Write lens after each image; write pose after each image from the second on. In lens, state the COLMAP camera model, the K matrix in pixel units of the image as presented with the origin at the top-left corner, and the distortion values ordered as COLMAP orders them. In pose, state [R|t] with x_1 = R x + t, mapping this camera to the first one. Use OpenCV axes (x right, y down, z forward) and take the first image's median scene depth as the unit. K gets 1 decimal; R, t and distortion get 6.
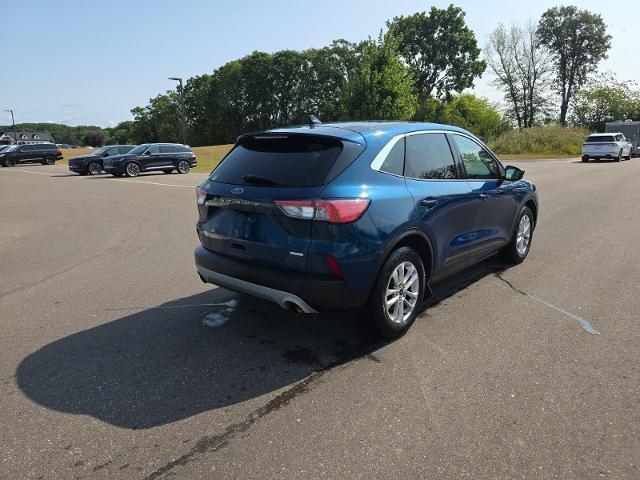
lens RADIAL K [[475.6, 0, 313.8], [0, 475.6, 244.3], [0, 0, 1]] dist [0.041289, -0.010691]
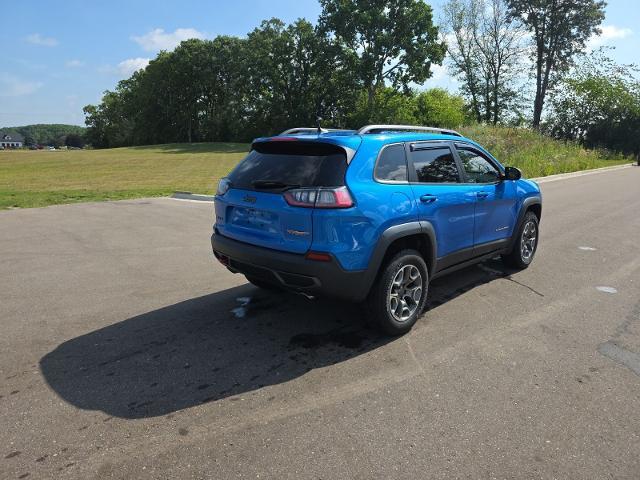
lens RADIAL K [[434.6, 0, 320.4], [0, 434.6, 238.7], [0, 0, 1]] dist [0.032531, -0.022239]
pose [[0.998256, 0.013099, -0.057554, 0.198798], [-0.012172, 0.999791, 0.016430, -0.074227], [0.057757, -0.015701, 0.998207, 0.274513]]
